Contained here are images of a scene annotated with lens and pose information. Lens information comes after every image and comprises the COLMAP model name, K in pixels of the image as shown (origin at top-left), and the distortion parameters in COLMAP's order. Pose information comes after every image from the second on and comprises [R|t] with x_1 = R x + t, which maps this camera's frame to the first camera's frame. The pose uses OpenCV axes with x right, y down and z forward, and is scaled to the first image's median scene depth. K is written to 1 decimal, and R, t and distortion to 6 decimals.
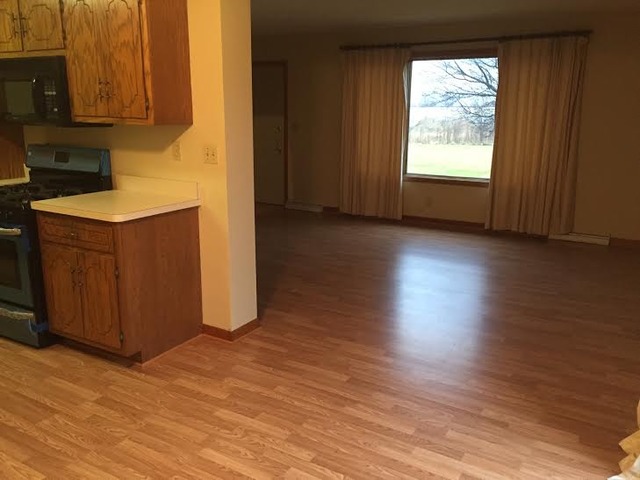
lens RADIAL K [[549.2, 0, 320.1], [0, 549.2, 240.2], [0, 0, 1]] dist [0.035290, -0.021310]
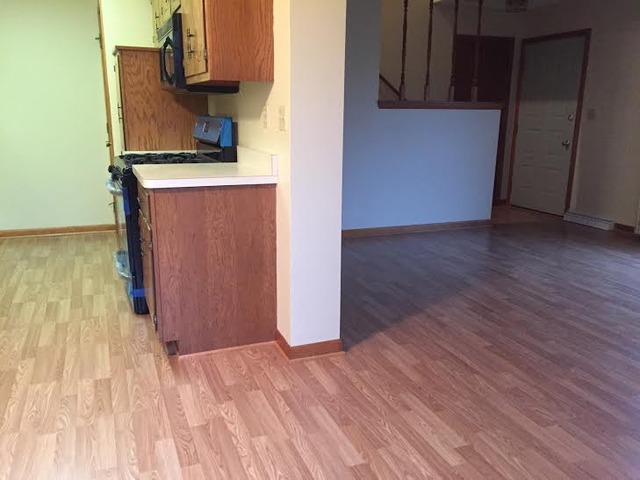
lens RADIAL K [[549.2, 0, 318.5], [0, 549.2, 239.0], [0, 0, 1]] dist [0.035290, -0.021310]
pose [[0.782936, 0.135907, -0.607075, 0.316899], [-0.144926, 0.988842, 0.034464, -0.018569], [0.604985, 0.060998, 0.793897, 0.383458]]
